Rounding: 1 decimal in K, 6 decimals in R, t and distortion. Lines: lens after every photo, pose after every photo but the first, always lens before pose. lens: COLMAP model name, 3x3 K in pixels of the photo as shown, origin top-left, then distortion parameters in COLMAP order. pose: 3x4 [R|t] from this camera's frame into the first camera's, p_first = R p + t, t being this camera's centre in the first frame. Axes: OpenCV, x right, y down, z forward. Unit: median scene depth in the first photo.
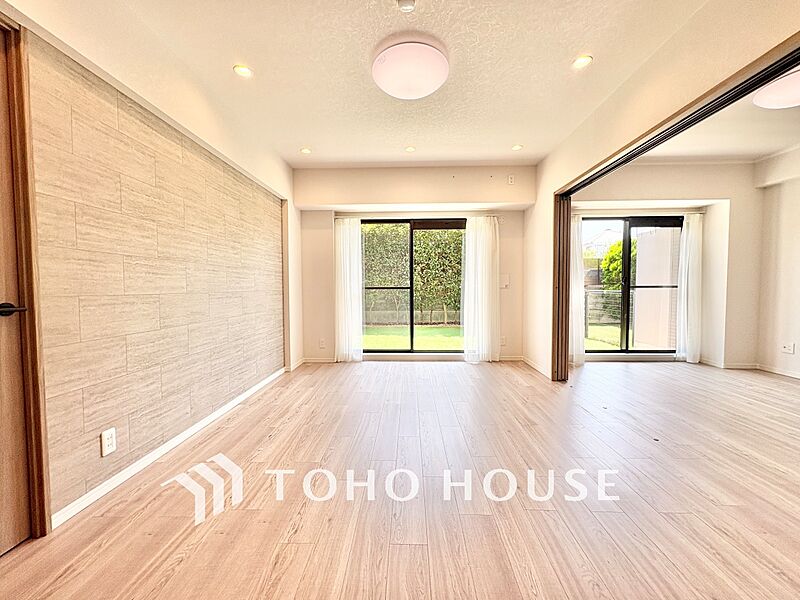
lens RADIAL K [[319.9, 0, 400.9], [0, 319.9, 300.3], [0, 0, 1]] dist [-0.000586, 0.000498]
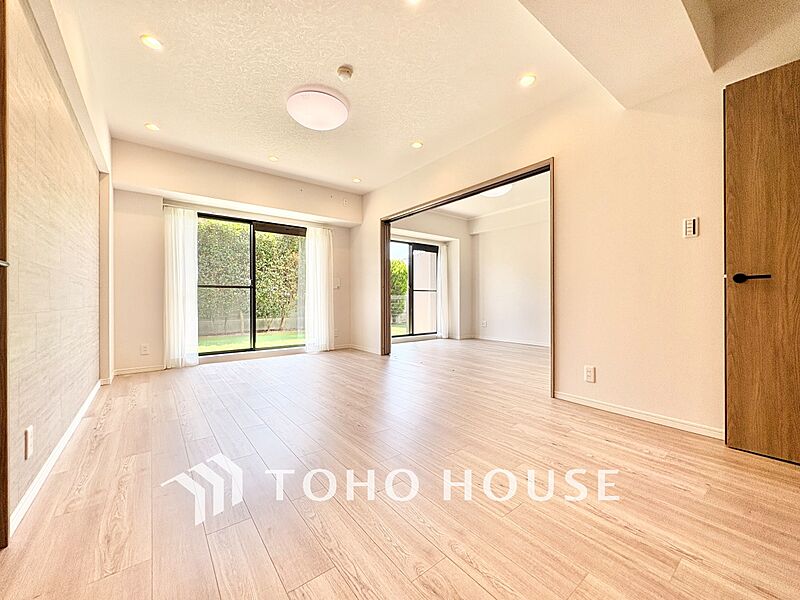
lens RADIAL K [[319.9, 0, 400.9], [0, 319.9, 300.3], [0, 0, 1]] dist [-0.000586, 0.000498]
pose [[0.769472, 0.001325, 0.638680, -0.341200], [0.025619, 0.999129, -0.032938, 0.065642], [-0.638167, 0.041708, 0.768767, -0.112658]]
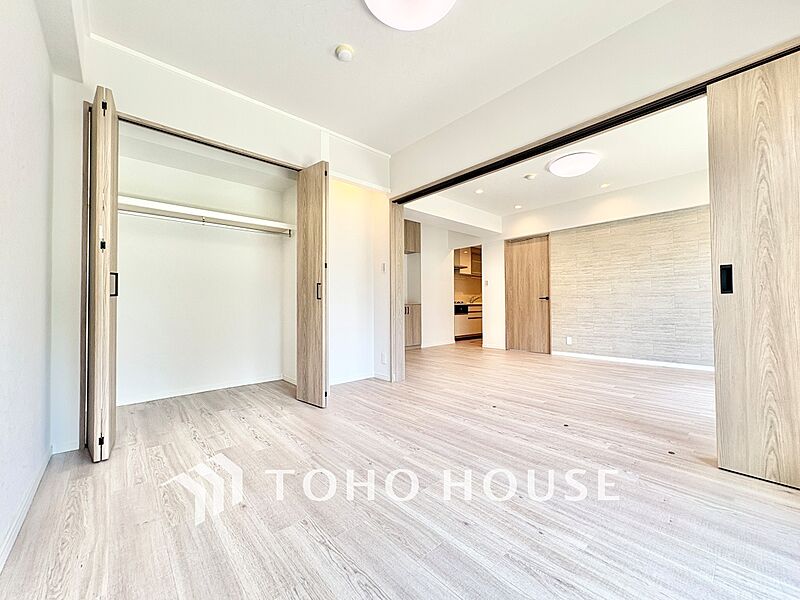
lens RADIAL K [[319.9, 0, 399.6], [0, 319.9, 301.0], [0, 0, 1]] dist [-0.000586, 0.000498]
pose [[-0.726084, -0.000415, -0.687605, 1.211486], [-0.018763, 0.999639, 0.019210, 0.006926], [0.687350, 0.026850, -0.725830, 1.033821]]
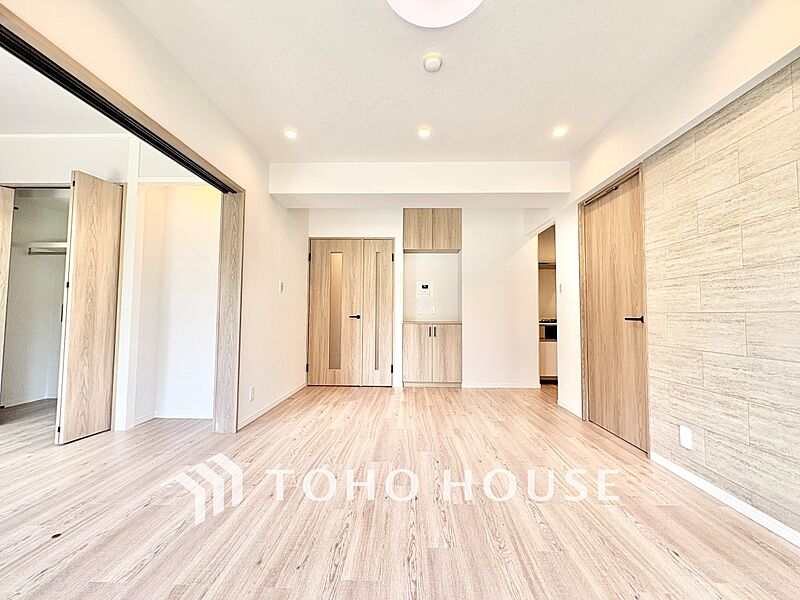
lens RADIAL K [[319.9, 0, 400.7], [0, 319.9, 300.7], [0, 0, 1]] dist [-0.000586, 0.000498]
pose [[-0.999985, -0.002742, -0.004738, 0.067568], [-0.002717, 0.999982, -0.005370, -0.024220], [0.004753, -0.005357, -0.999974, 1.046565]]
